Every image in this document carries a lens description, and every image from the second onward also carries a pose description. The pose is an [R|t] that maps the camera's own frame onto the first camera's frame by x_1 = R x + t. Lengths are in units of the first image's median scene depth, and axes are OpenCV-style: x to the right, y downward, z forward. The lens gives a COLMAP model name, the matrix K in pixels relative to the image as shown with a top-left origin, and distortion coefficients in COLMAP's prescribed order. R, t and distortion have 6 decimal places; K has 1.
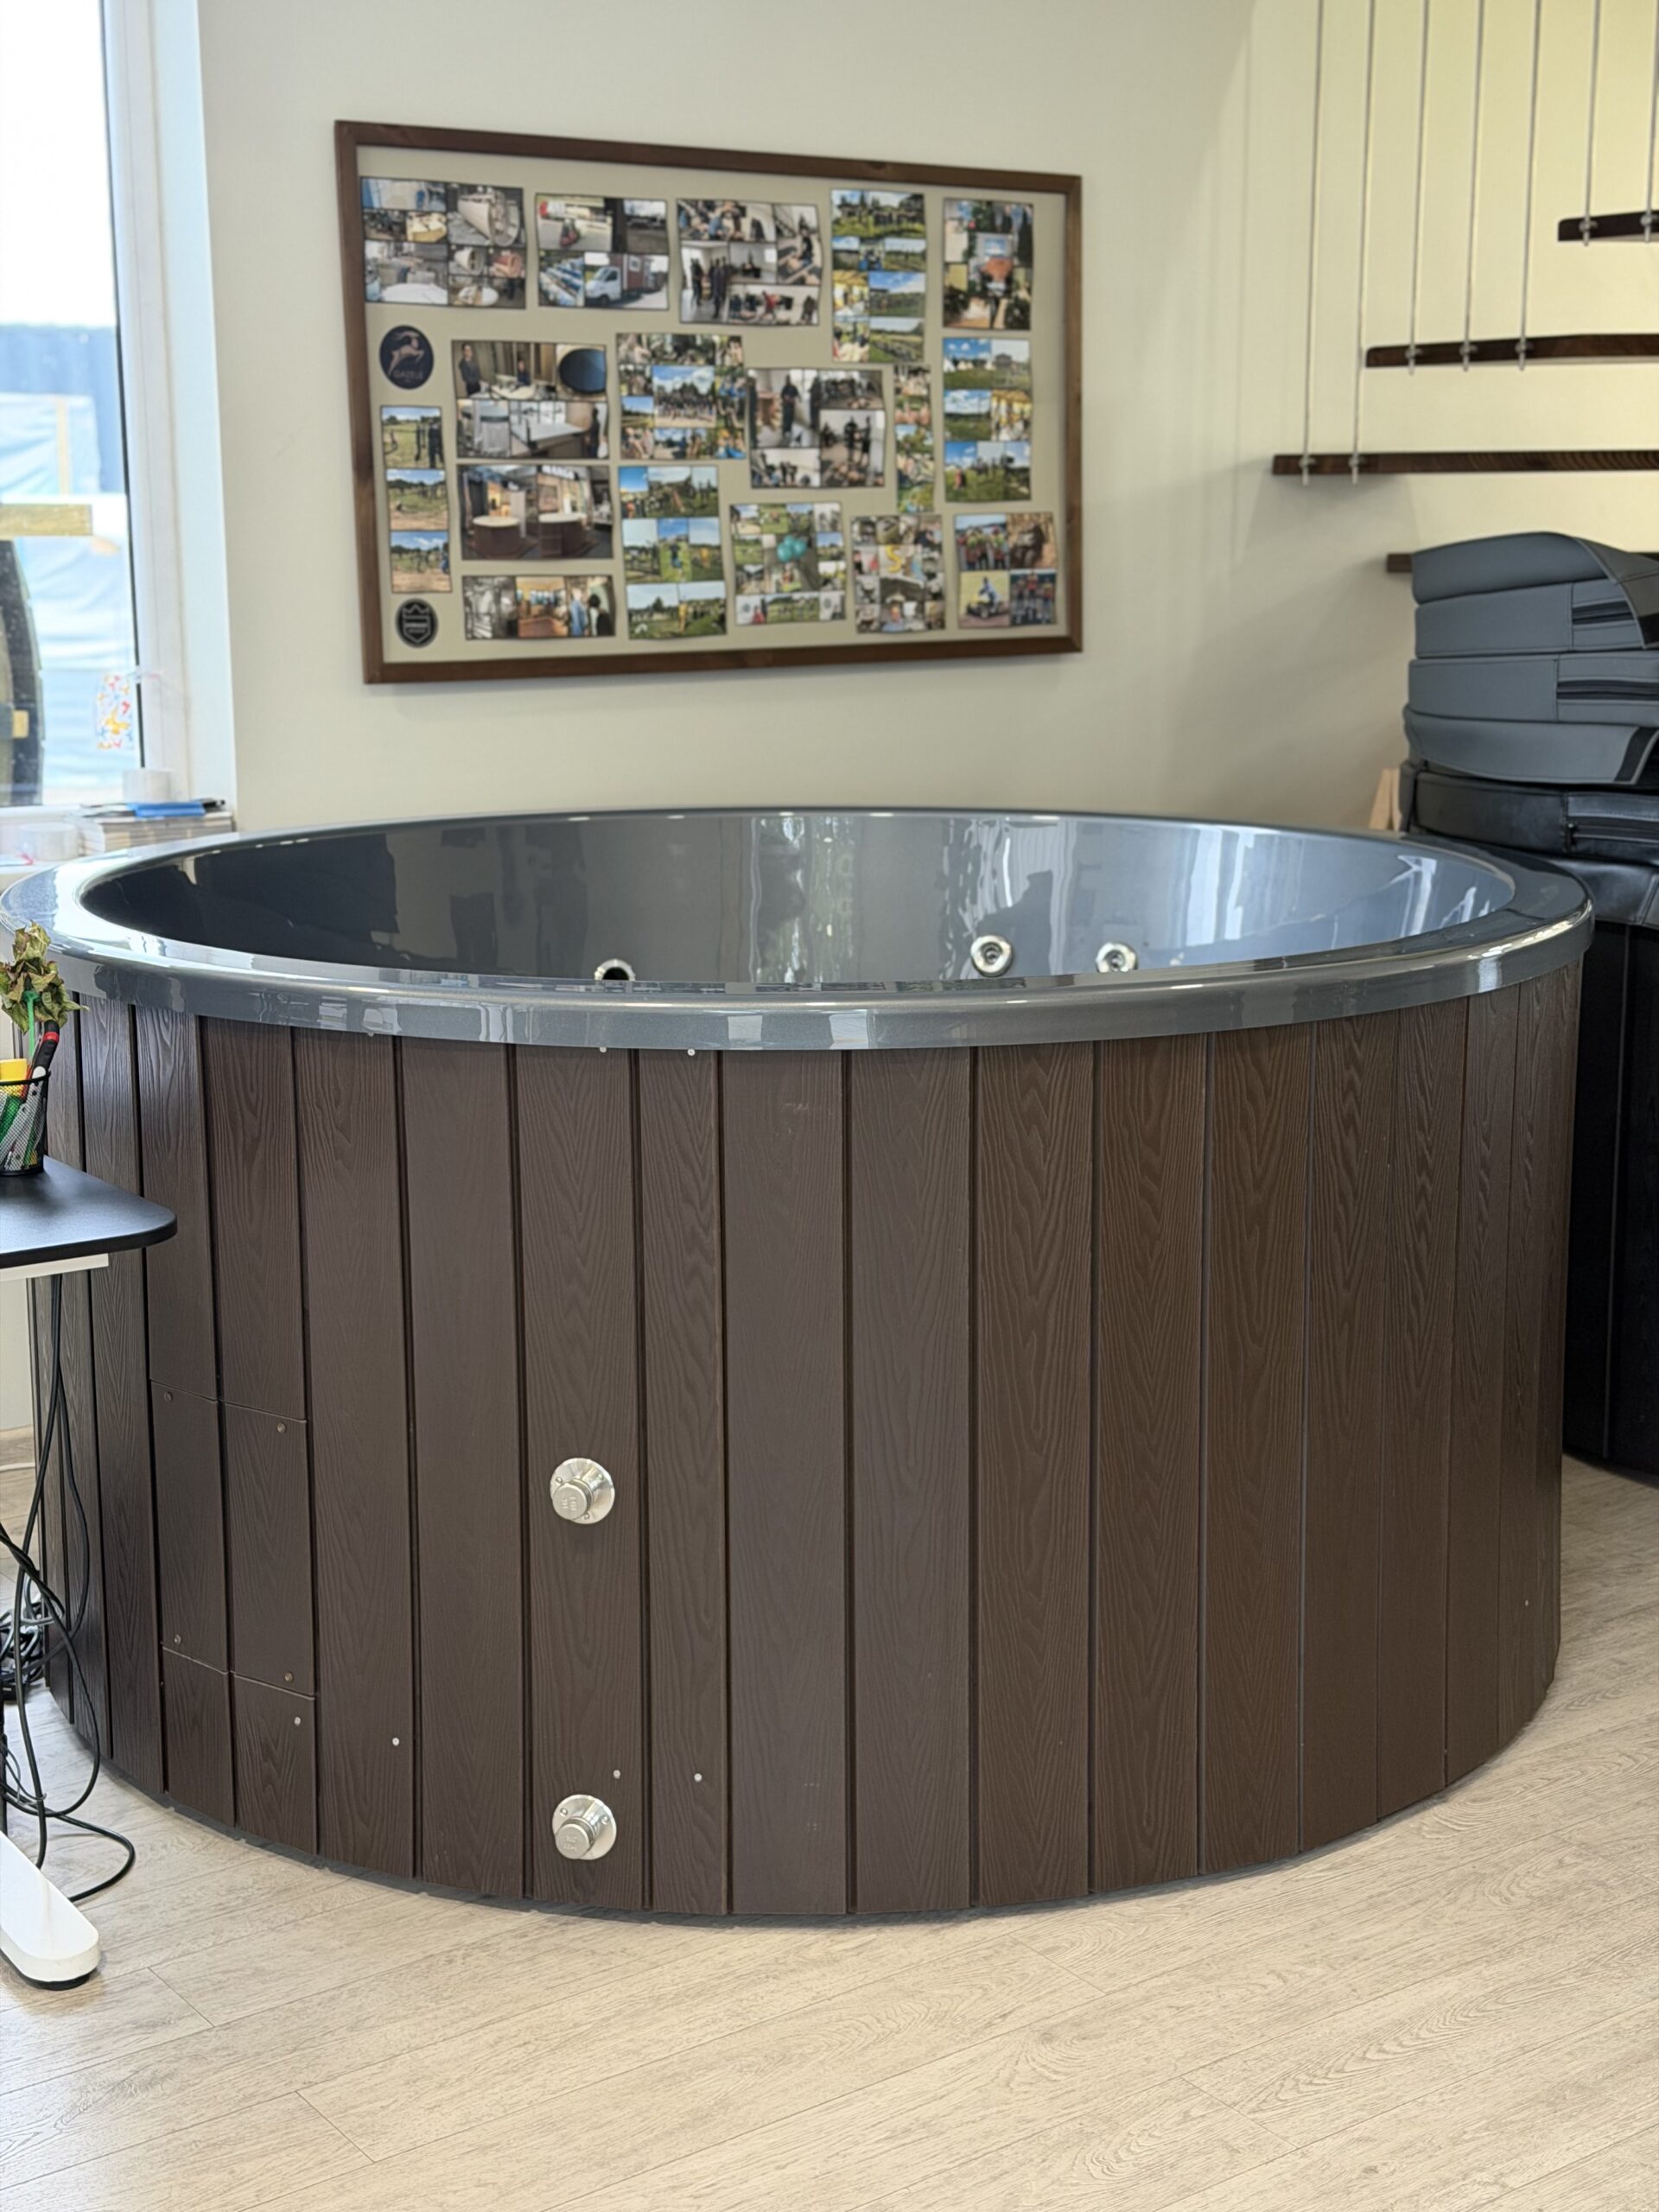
lens RADIAL K [[3090.4, 0, 831.7], [0, 3090.4, 1109.5], [0, 0, 1]] dist [0.131066, 0.000000]
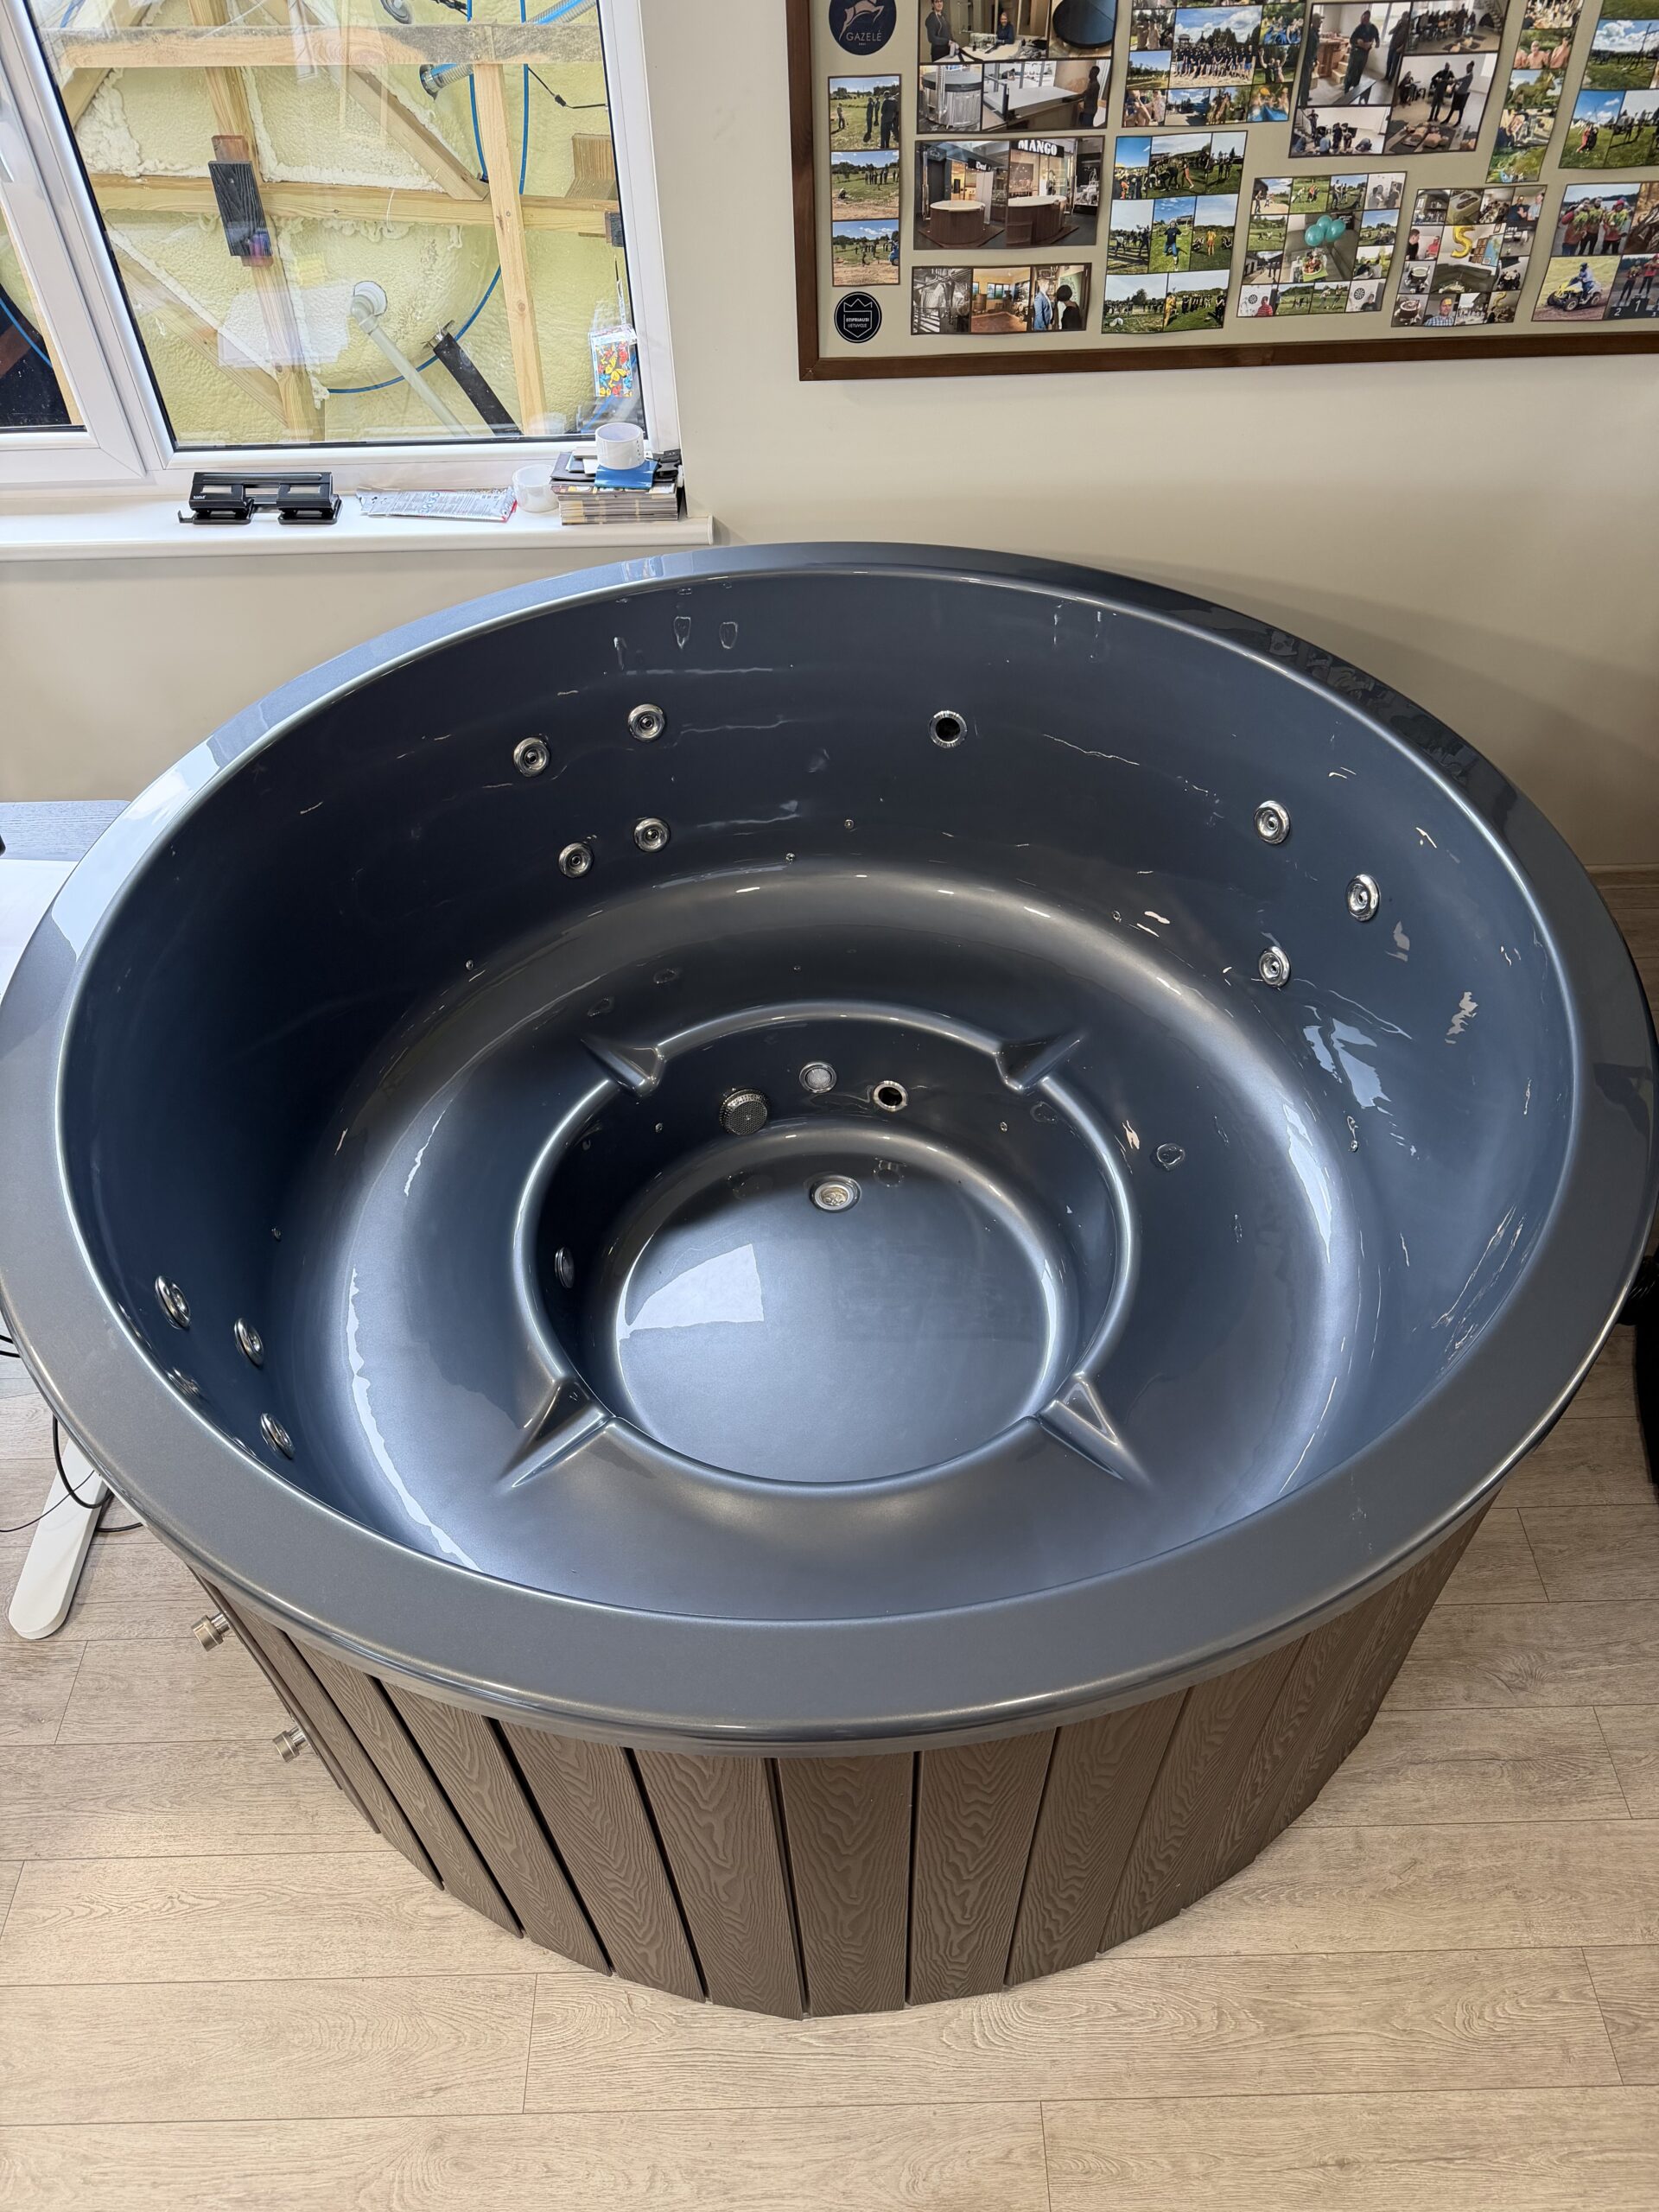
lens RADIAL K [[1567.7, 0, 836.6], [0, 1567.7, 1115.0], [0, 0, 1]] dist [0.003314, -0.010588]
pose [[0.819383, 0.415836, -0.394579, 0.166881], [-0.094535, 0.776919, 0.622463, -0.264402], [0.565398, -0.472734, 0.675905, 0.509440]]
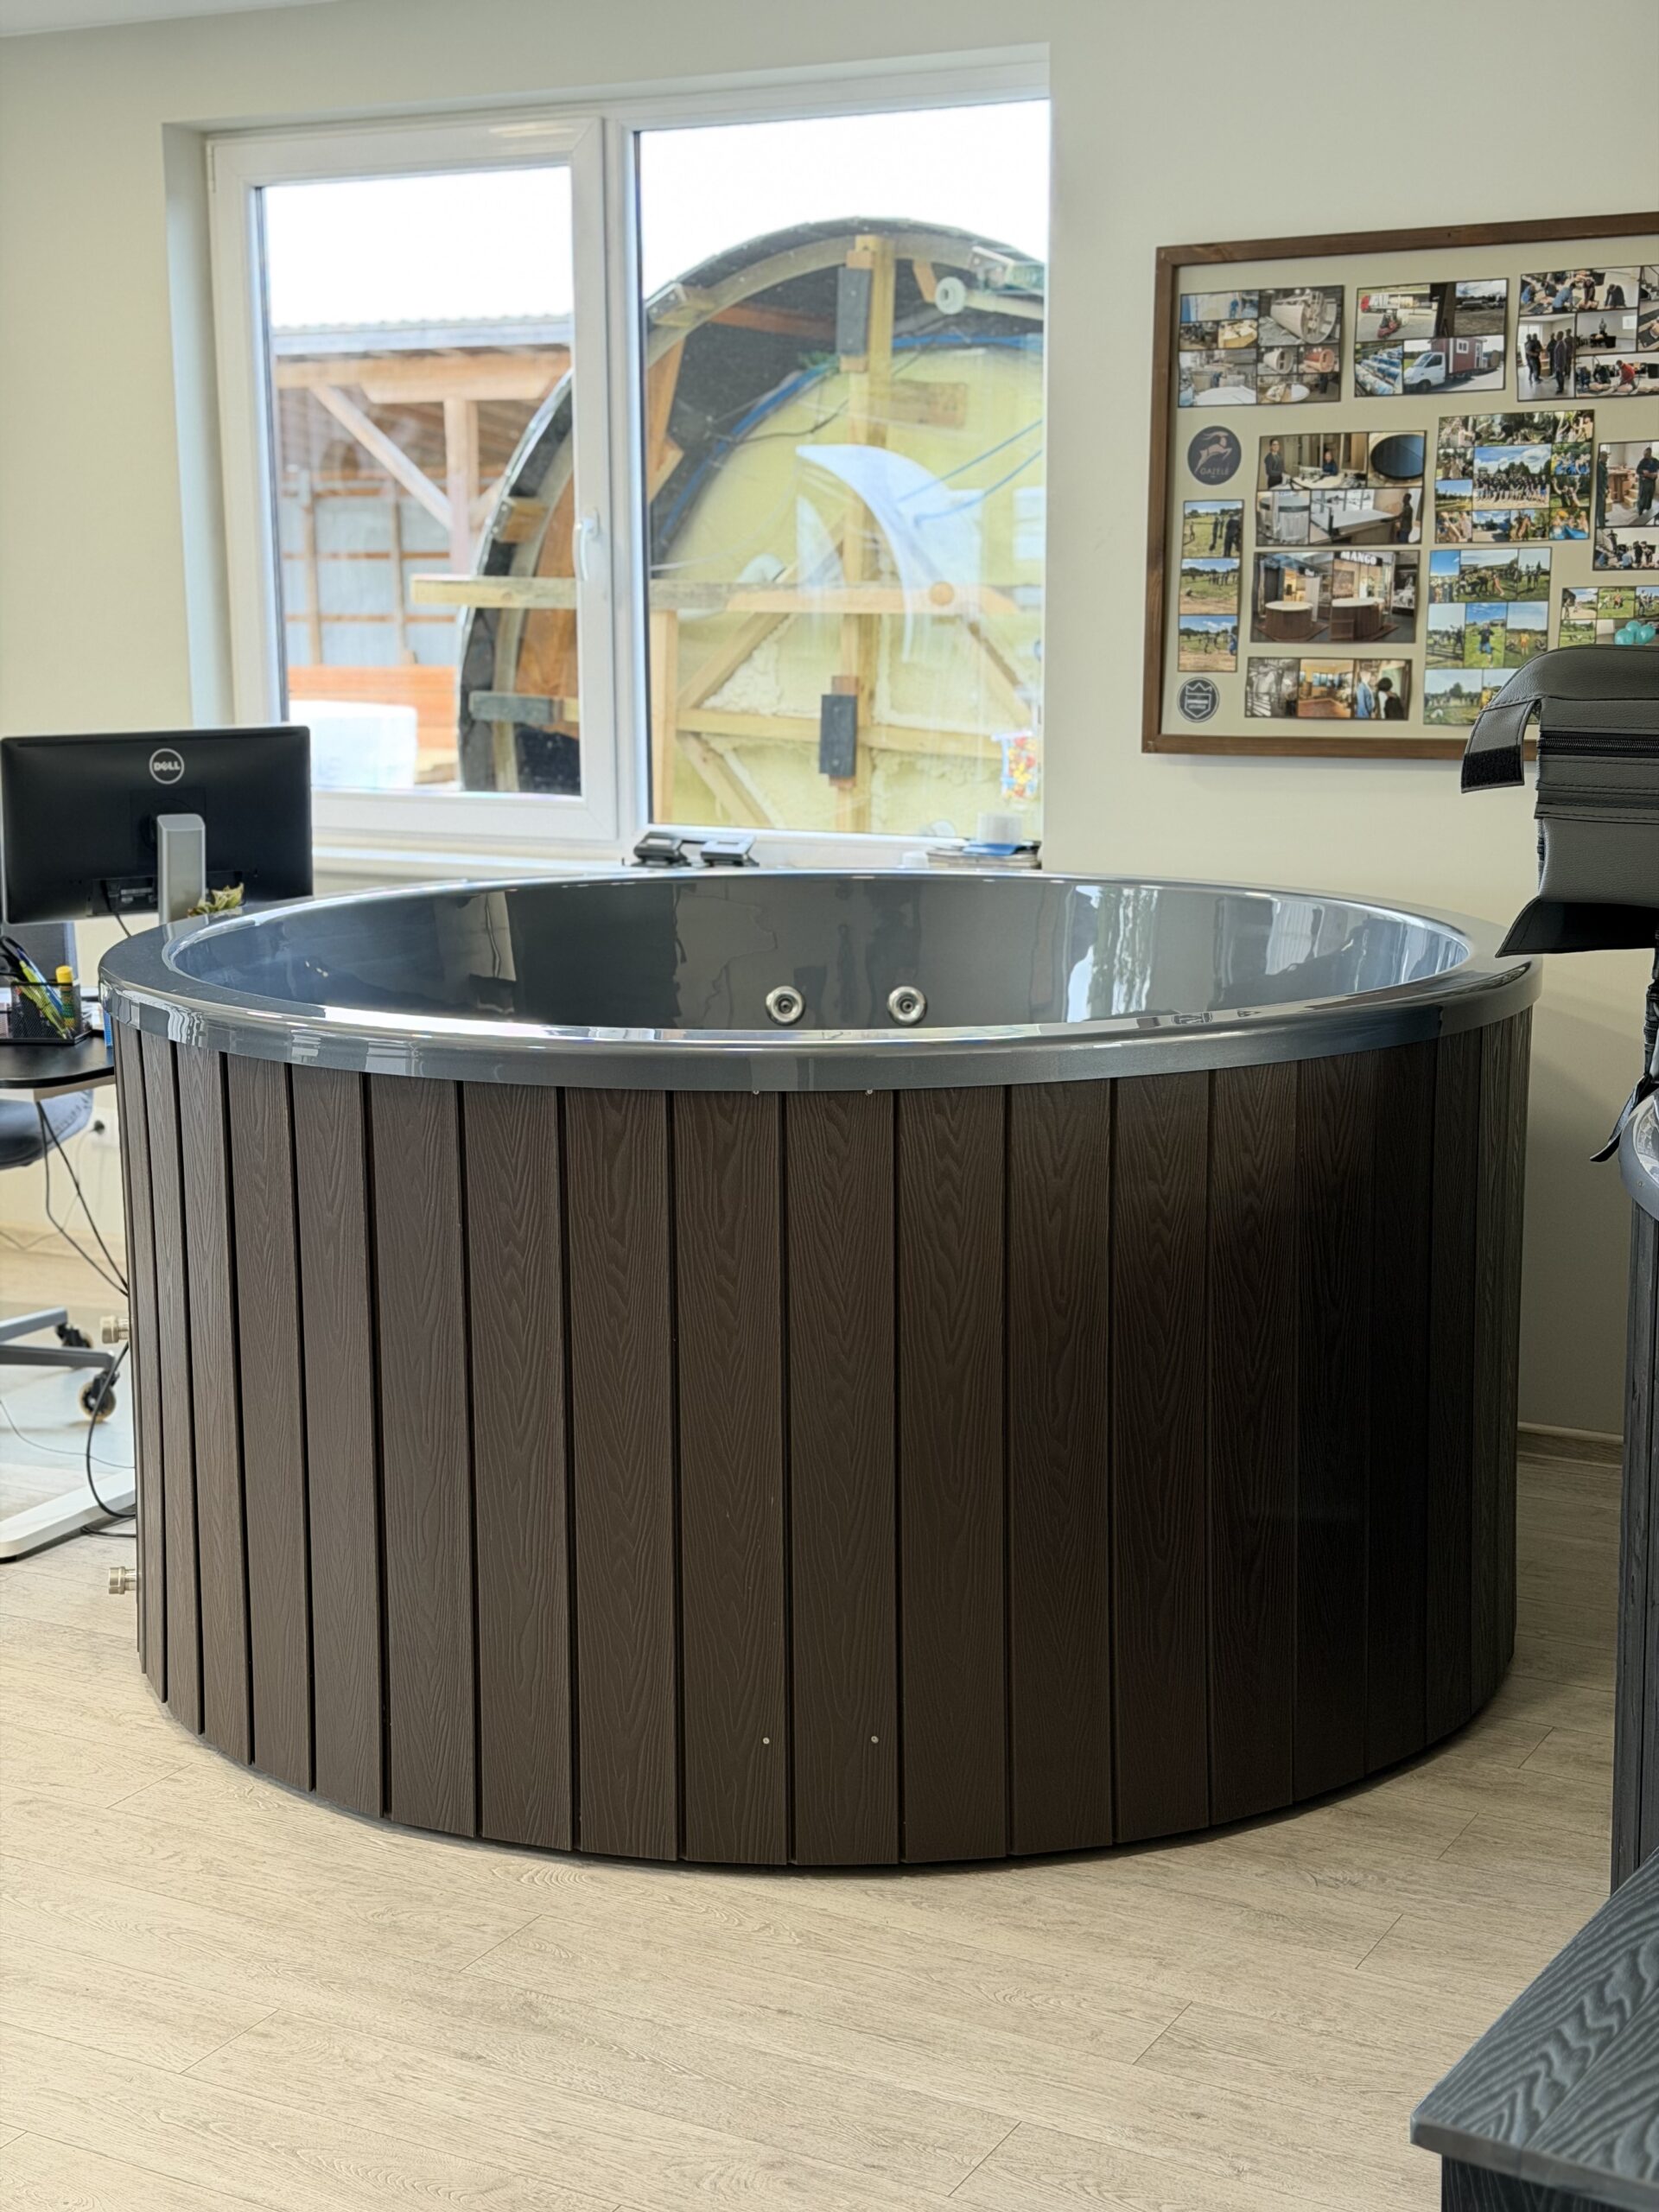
lens RADIAL K [[3090.4, 0, 812.1], [0, 3090.4, 1106.9], [0, 0, 1]] dist [0.131066, 0.000000]
pose [[0.414897, 0.161088, -0.895495, 0.775564], [-0.171324, 0.980429, 0.096989, -0.096291], [0.893593, 0.113180, 0.434376, 0.414535]]
